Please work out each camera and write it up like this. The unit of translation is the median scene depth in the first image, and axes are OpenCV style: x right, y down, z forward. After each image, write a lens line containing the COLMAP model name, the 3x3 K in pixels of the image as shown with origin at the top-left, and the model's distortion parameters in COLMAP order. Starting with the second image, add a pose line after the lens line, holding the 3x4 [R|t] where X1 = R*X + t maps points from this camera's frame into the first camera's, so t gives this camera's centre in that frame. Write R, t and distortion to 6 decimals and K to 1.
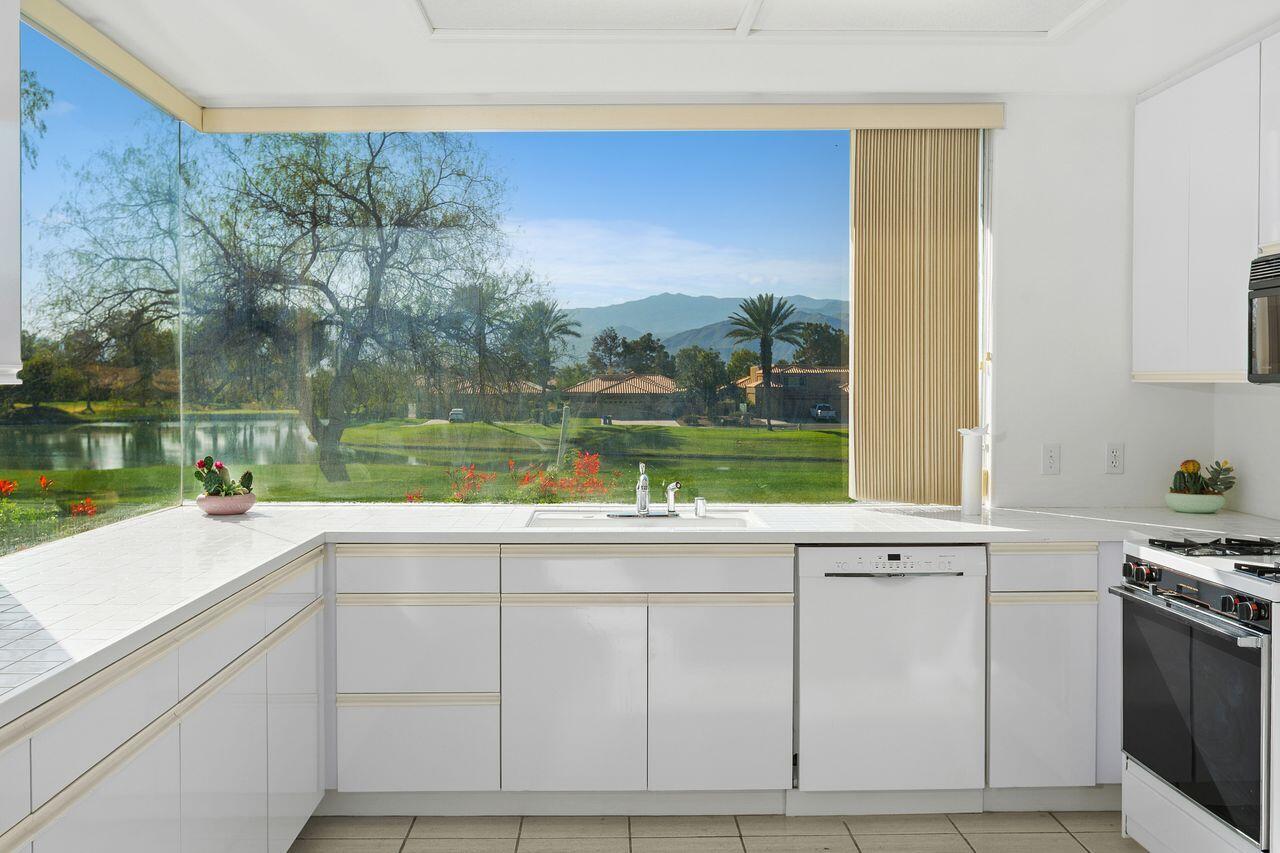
lens RADIAL K [[1123.8, 0, 638.1], [0, 1123.8, 398.1], [0, 0, 1]] dist [-0.007519, -0.003883]
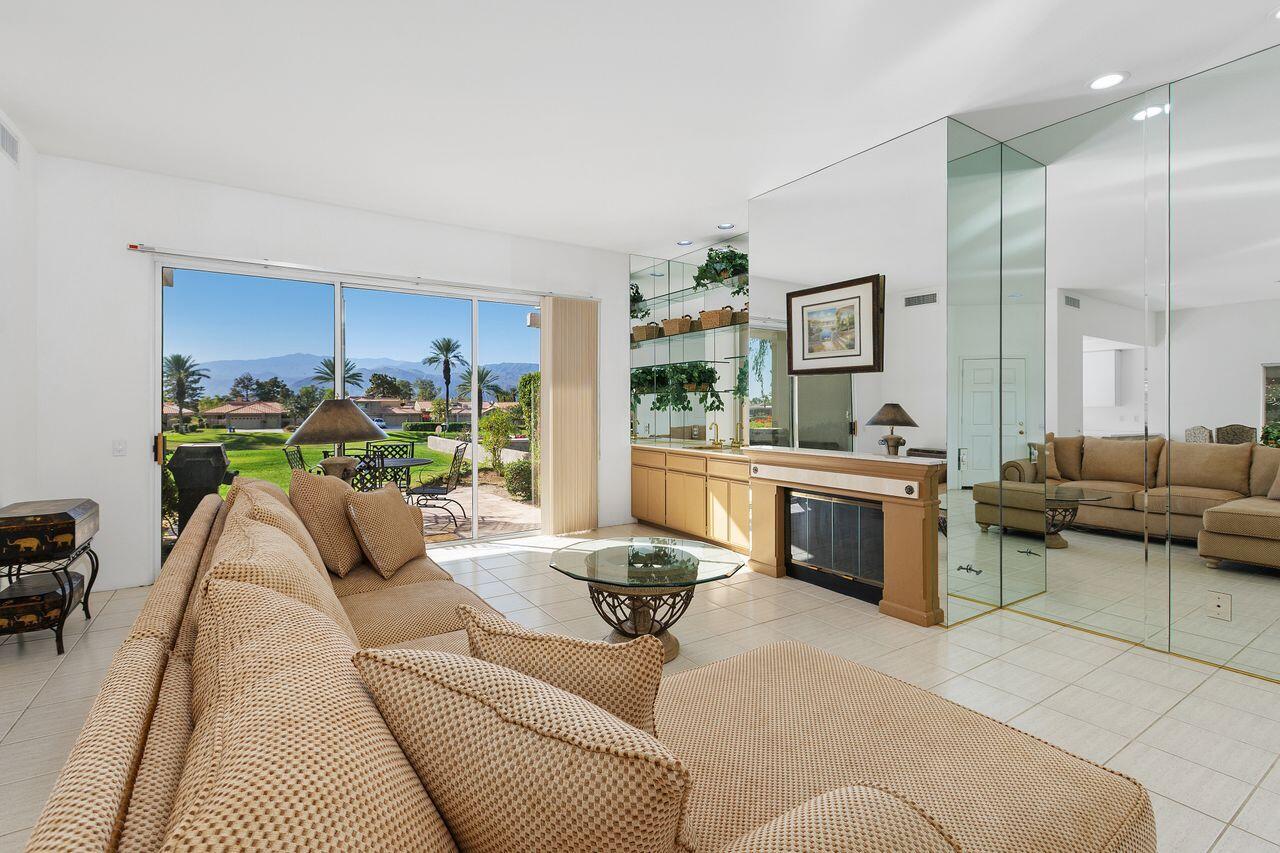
lens RADIAL K [[582.9, 0, 640.6], [0, 582.9, 405.8], [0, 0, 1]] dist [0.000220, 0.000144]
pose [[0.849843, 0.000769, 0.527035, 0.125005], [0.007585, 0.999878, -0.013689, 0.004031], [-0.526981, 0.015631, 0.849734, -0.112843]]
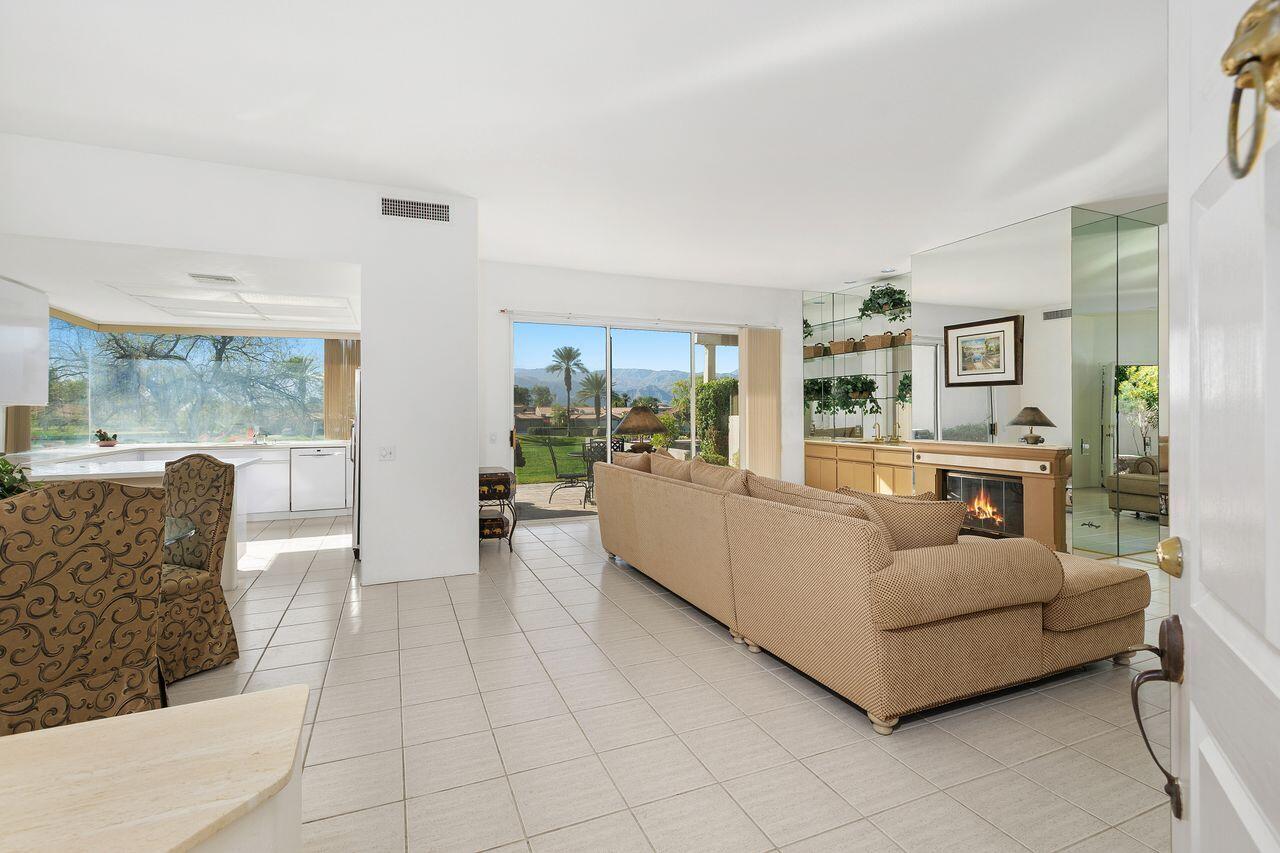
lens RADIAL K [[587.5, 0, 643.9], [0, 587.5, 411.4], [0, 0, 1]] dist [0.005094, 0.000025]
pose [[0.929831, -0.003395, 0.367972, 0.061431], [0.009174, 0.999860, -0.013958, 0.004874], [-0.367873, 0.016355, 0.929732, -0.158617]]
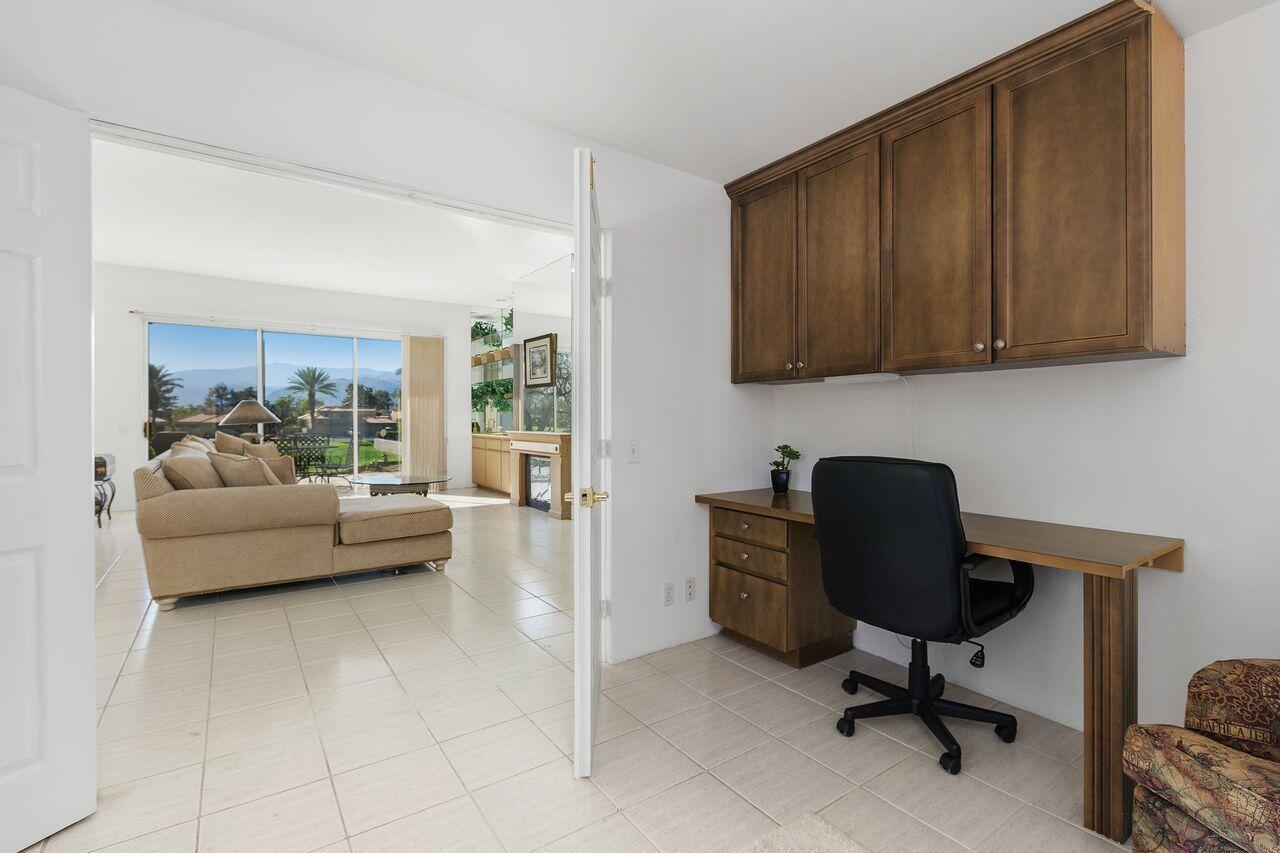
lens RADIAL K [[578.6, 0, 640.8], [0, 578.6, 420.3], [0, 0, 1]] dist [0.001422, 0.000262]
pose [[0.832663, -0.000737, 0.553779, 0.137951], [0.005776, 0.999956, -0.007354, 0.010900], [-0.553749, 0.009322, 0.832631, -0.248172]]
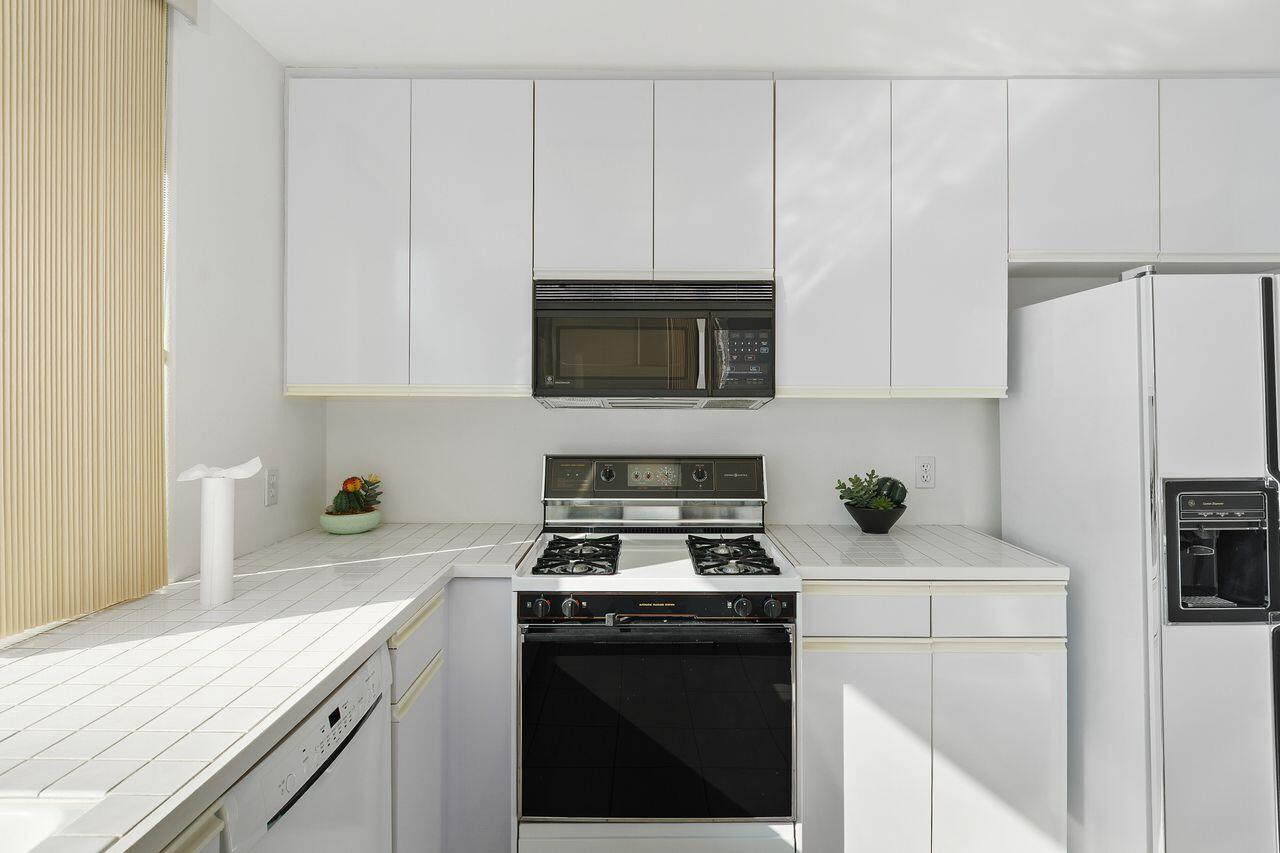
lens RADIAL K [[699.9, 0, 643.1], [0, 699.9, 395.4], [0, 0, 1]] dist [-0.001006, 0.000084]
pose [[0.034165, 0.001482, 0.999415, -0.012285], [0.011529, 0.999932, -0.001877, -0.001409], [-0.999350, 0.011587, 0.034146, 0.096804]]
